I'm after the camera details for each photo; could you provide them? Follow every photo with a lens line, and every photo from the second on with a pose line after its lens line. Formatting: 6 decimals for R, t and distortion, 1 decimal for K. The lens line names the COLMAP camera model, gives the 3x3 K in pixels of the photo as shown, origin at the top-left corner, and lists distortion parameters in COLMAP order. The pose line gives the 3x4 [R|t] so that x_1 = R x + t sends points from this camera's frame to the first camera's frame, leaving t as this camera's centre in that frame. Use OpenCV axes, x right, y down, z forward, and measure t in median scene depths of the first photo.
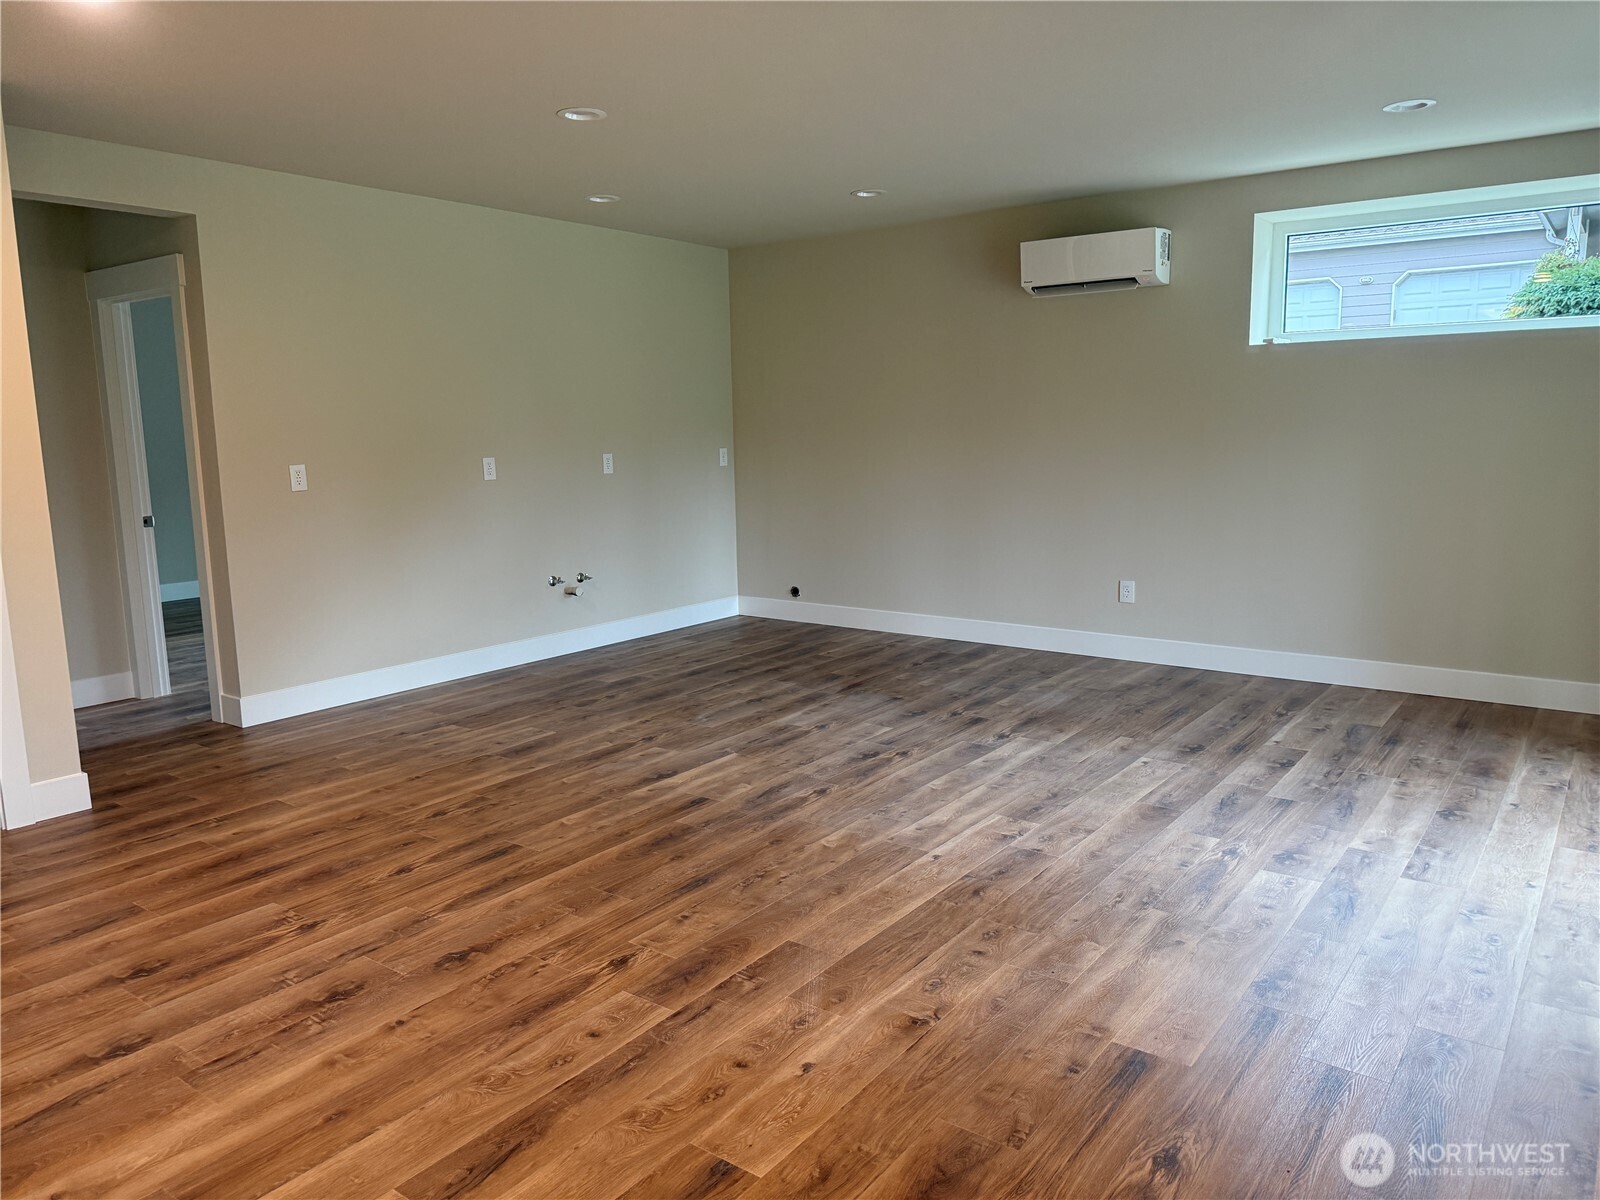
lens RADIAL K [[1125.4, 0, 800.0], [0, 1125.4, 600.0], [0, 0, 1]] dist [0.138895, -0.233496]
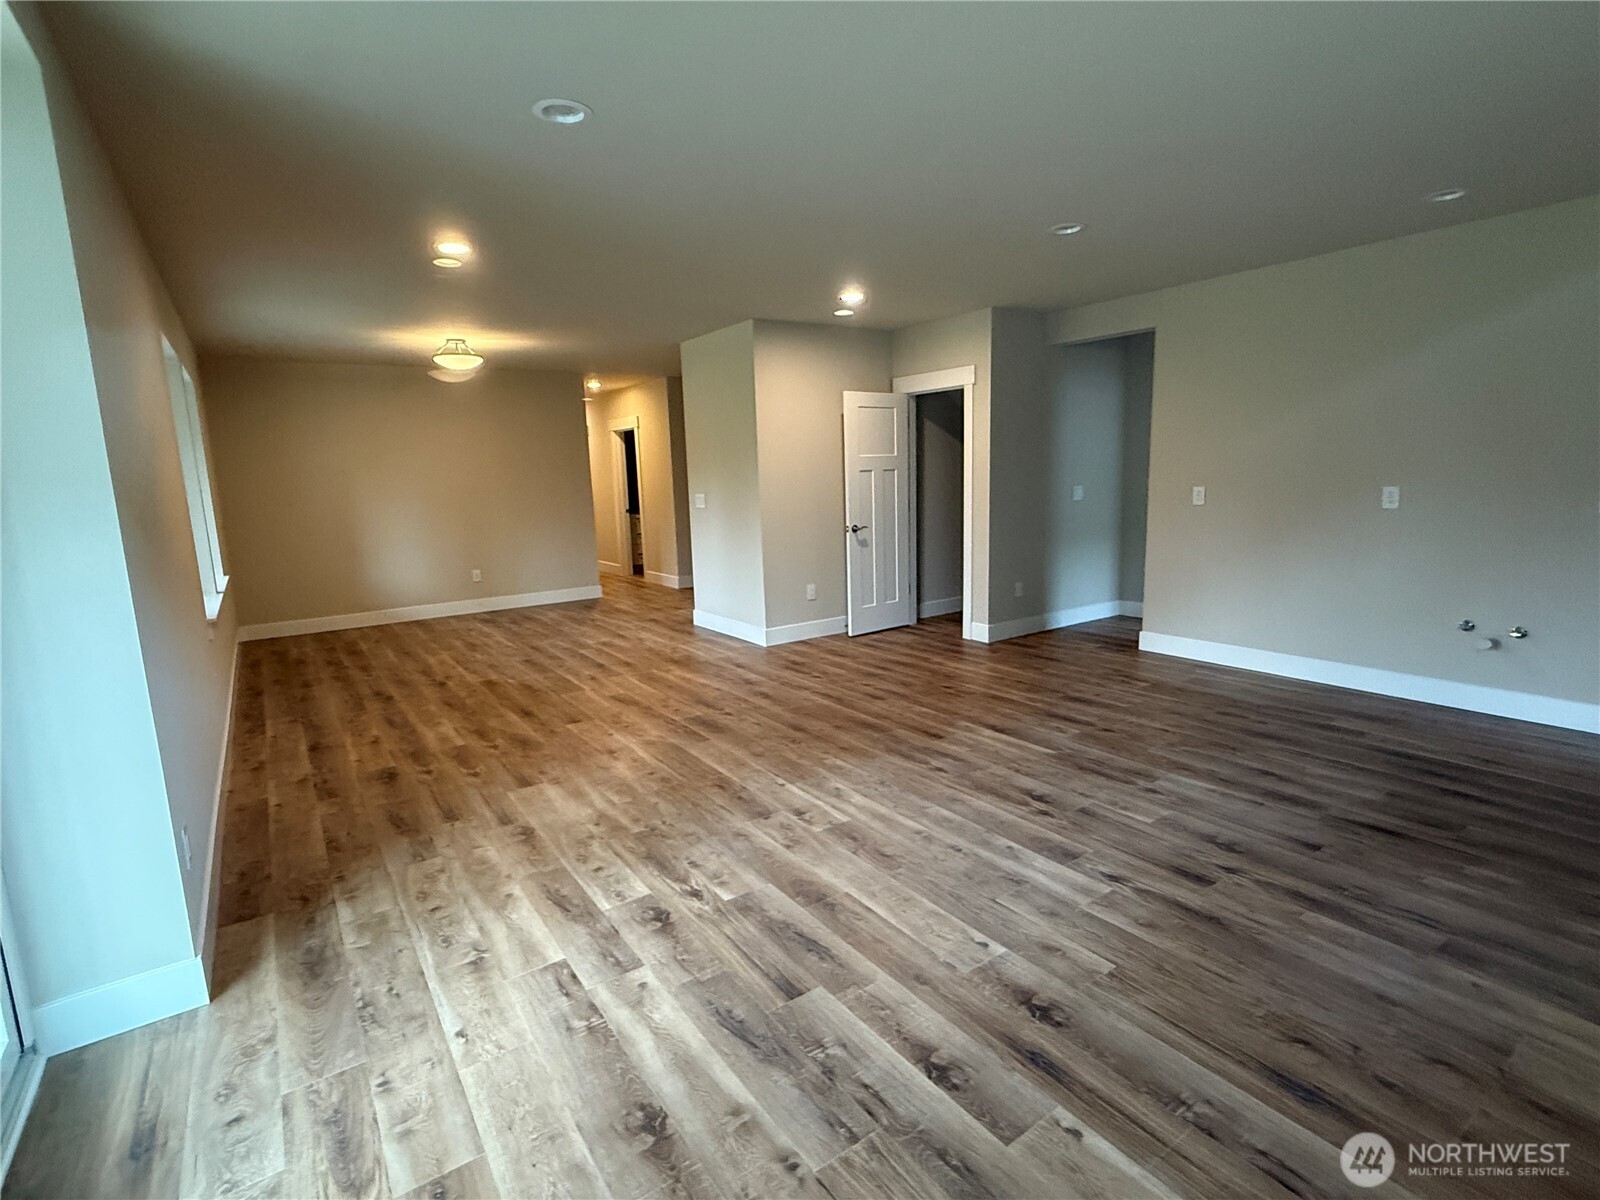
lens RADIAL K [[778.8, 0, 800.0], [0, 778.8, 600.0], [0, 0, 1]] dist [-0.000843, -0.000056]
pose [[-0.325272, 0.181404, -0.928058, 0.861865], [-0.110234, 0.967462, 0.227742, -0.195546], [0.939174, 0.176381, -0.294691, 1.121237]]
